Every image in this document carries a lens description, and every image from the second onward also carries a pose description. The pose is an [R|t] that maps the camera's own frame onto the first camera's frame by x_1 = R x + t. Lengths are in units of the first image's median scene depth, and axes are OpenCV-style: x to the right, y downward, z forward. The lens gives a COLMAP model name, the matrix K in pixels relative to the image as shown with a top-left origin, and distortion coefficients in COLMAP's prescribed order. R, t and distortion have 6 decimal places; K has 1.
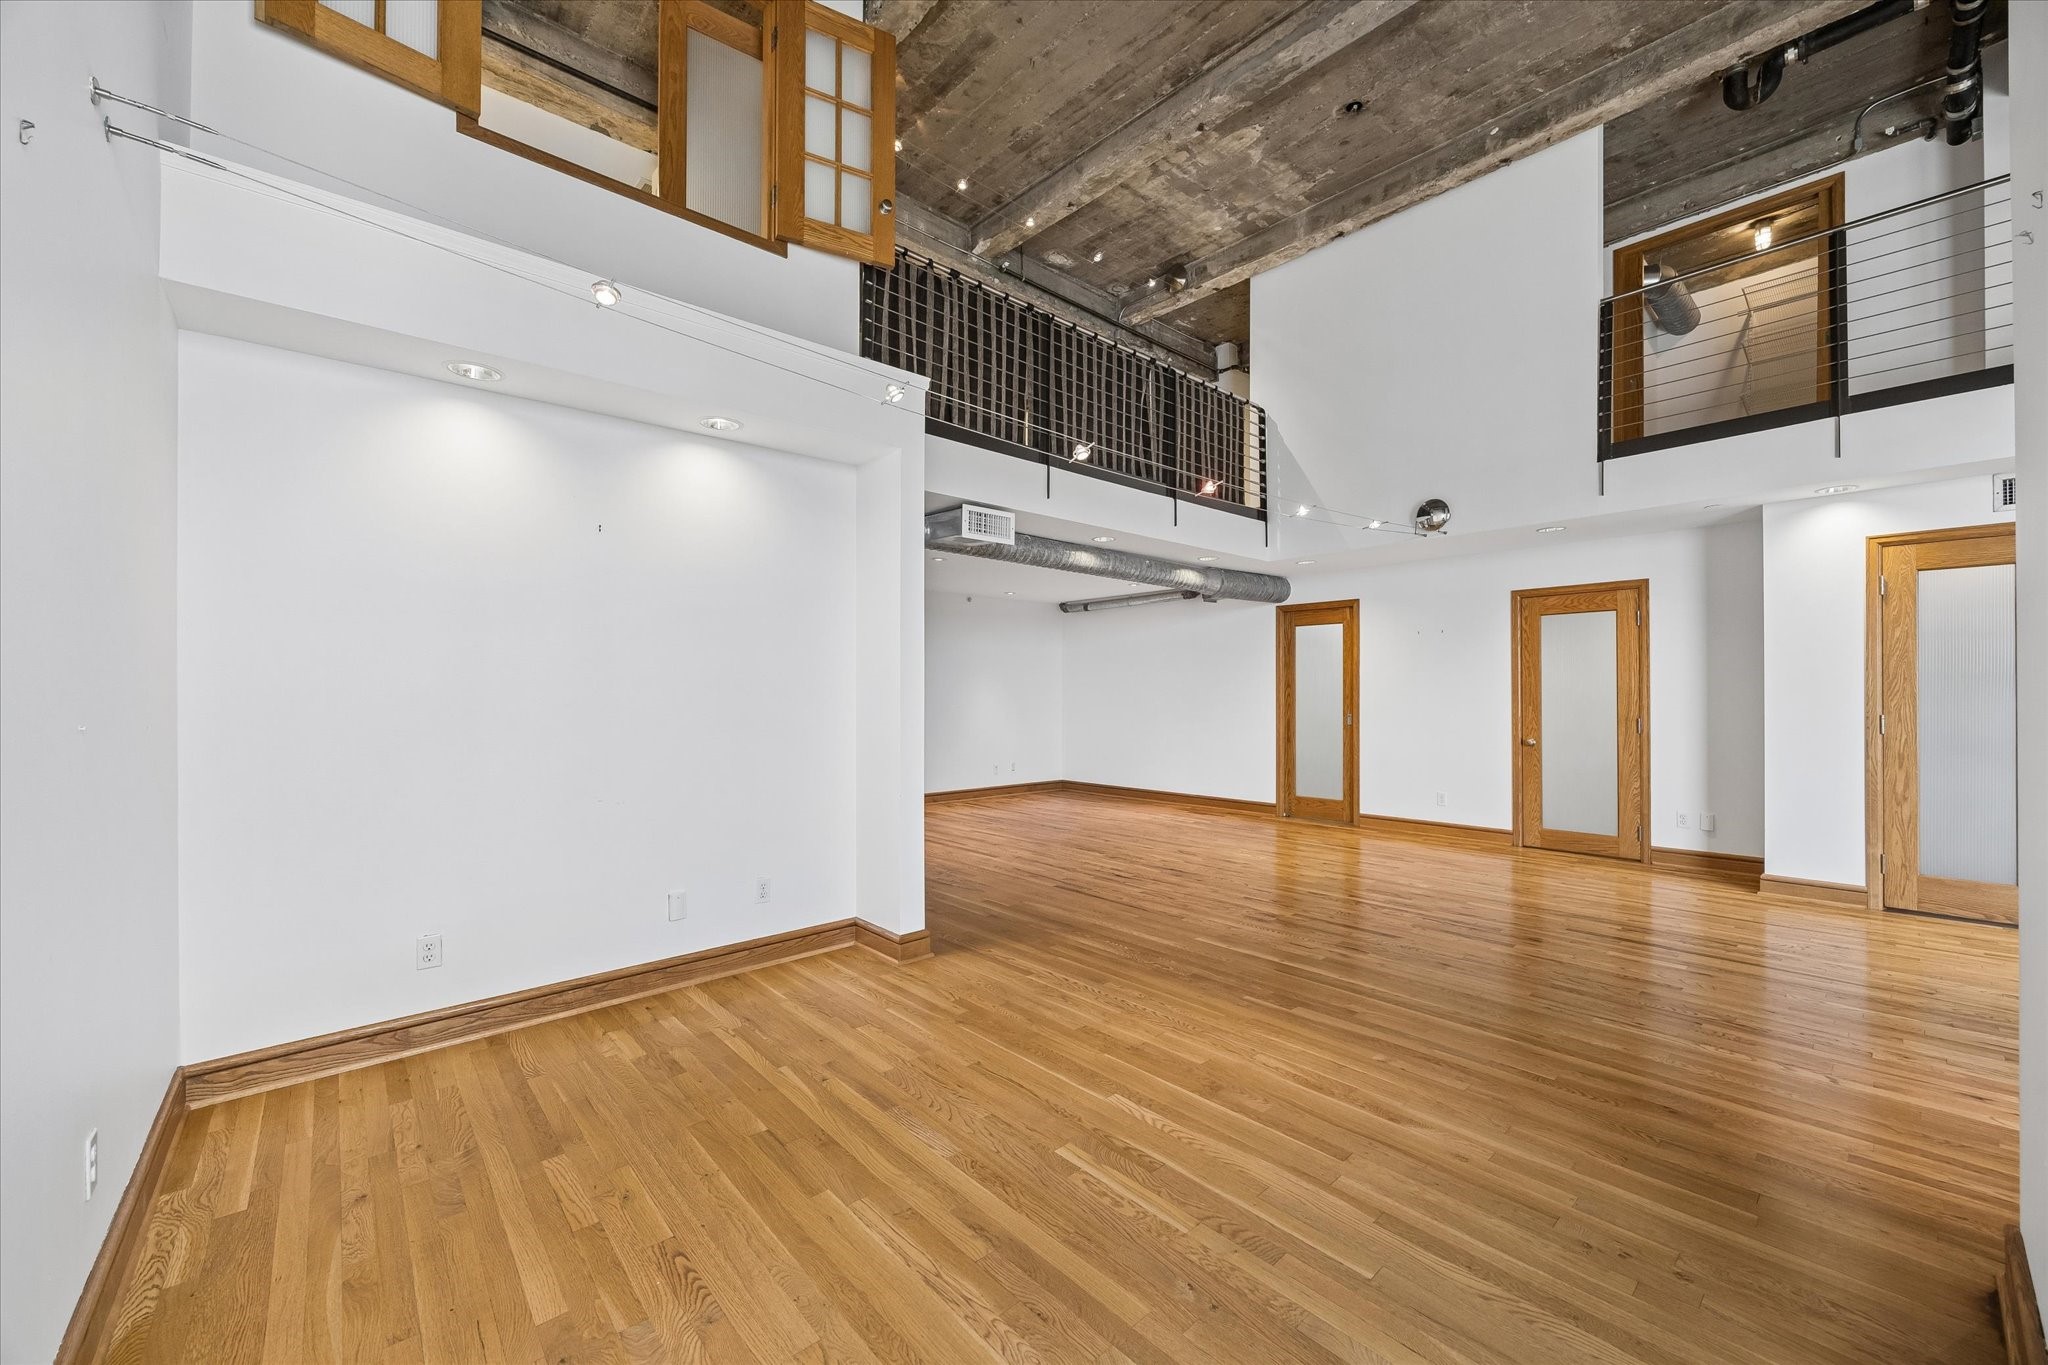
lens RADIAL K [[787.7, 0, 1037.0], [0, 787.7, 686.3], [0, 0, 1]] dist [-0.001045, -0.000455]
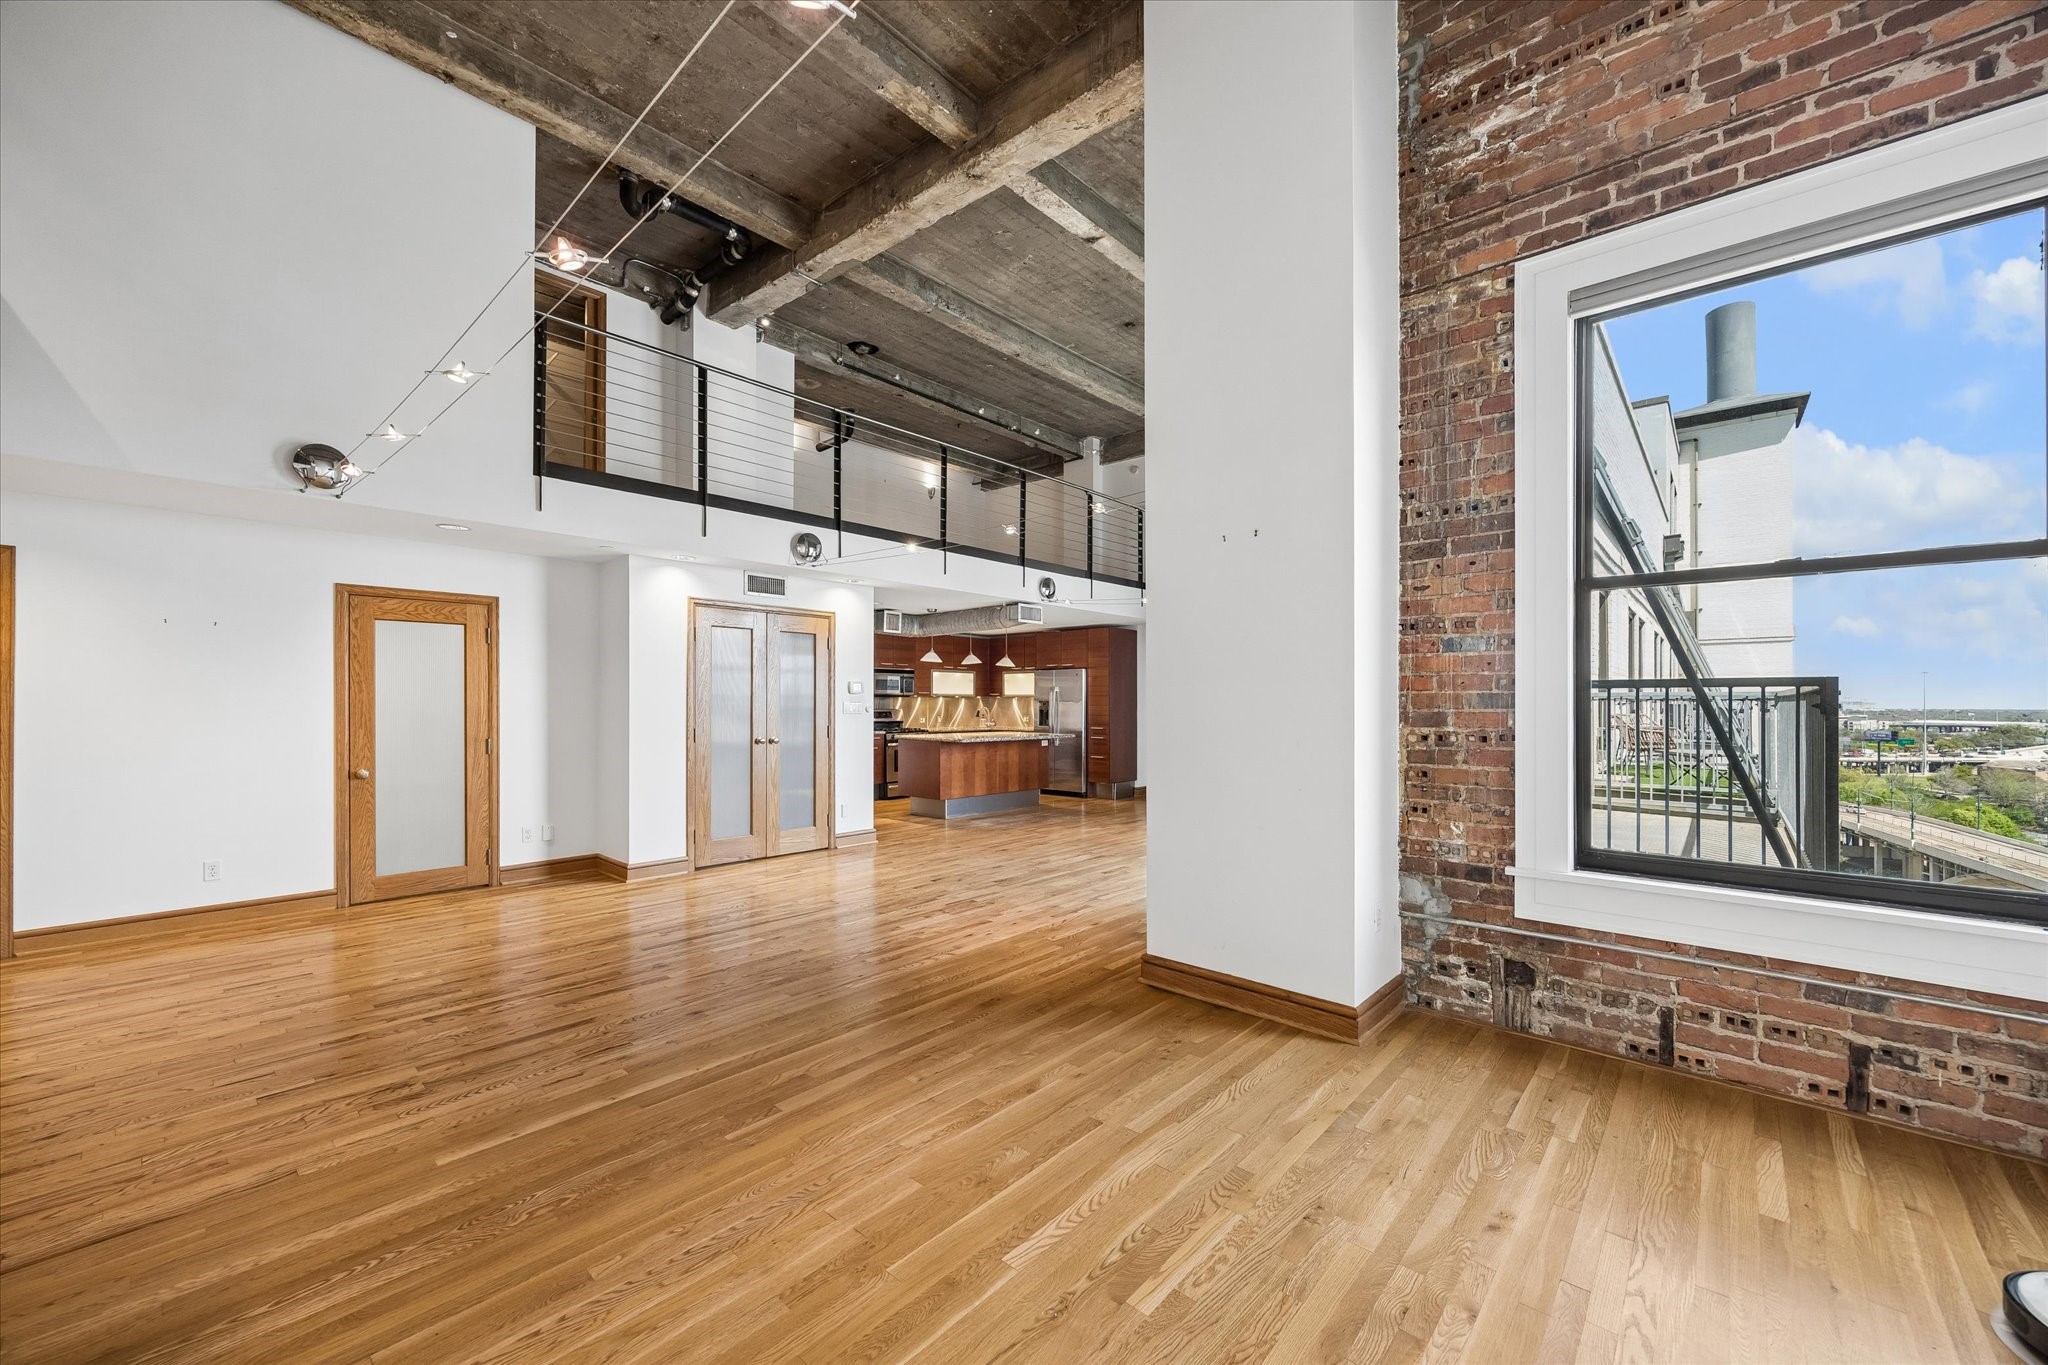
lens RADIAL K [[787.7, 0, 1026.1], [0, 787.7, 702.5], [0, 0, 1]] dist [-0.001045, -0.000455]
pose [[-0.101841, 0.001801, 0.994799, -0.331069], [-0.009827, 0.999948, -0.002816, -0.009929], [-0.994752, -0.010062, -0.101818, 0.530264]]
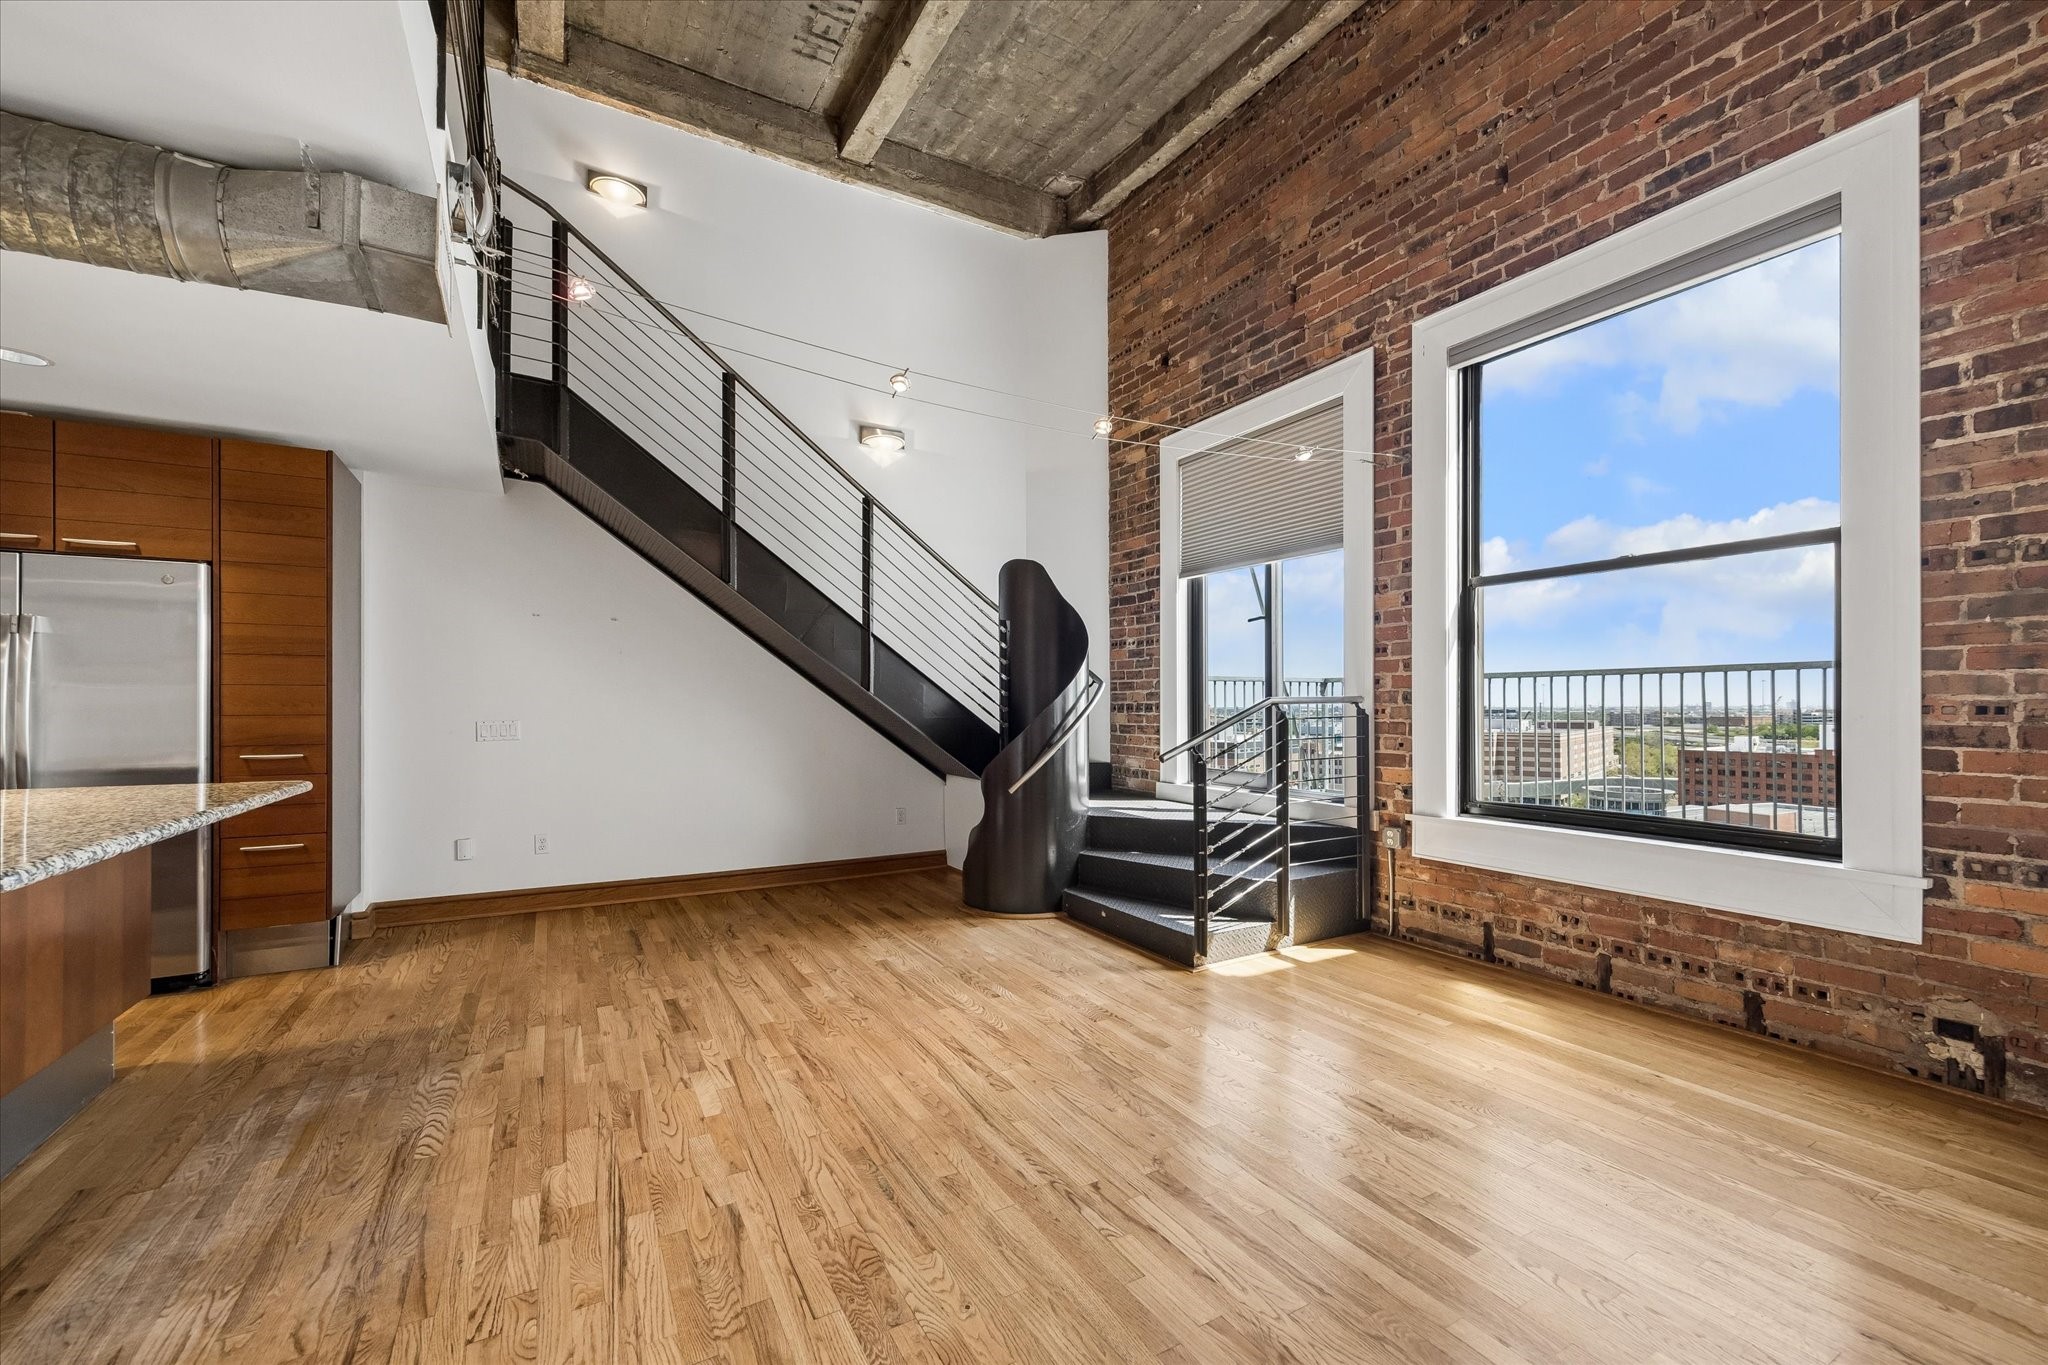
lens RADIAL K [[824.7, 0, 1026.3], [0, 824.7, 704.1], [0, 0, 1]] dist [0.005567, -0.002158]
pose [[-0.977463, 0.001739, 0.211098, 1.030108], [-0.000039, 0.999965, -0.008419, 0.013724], [-0.211105, -0.008237, -0.977429, 0.687048]]
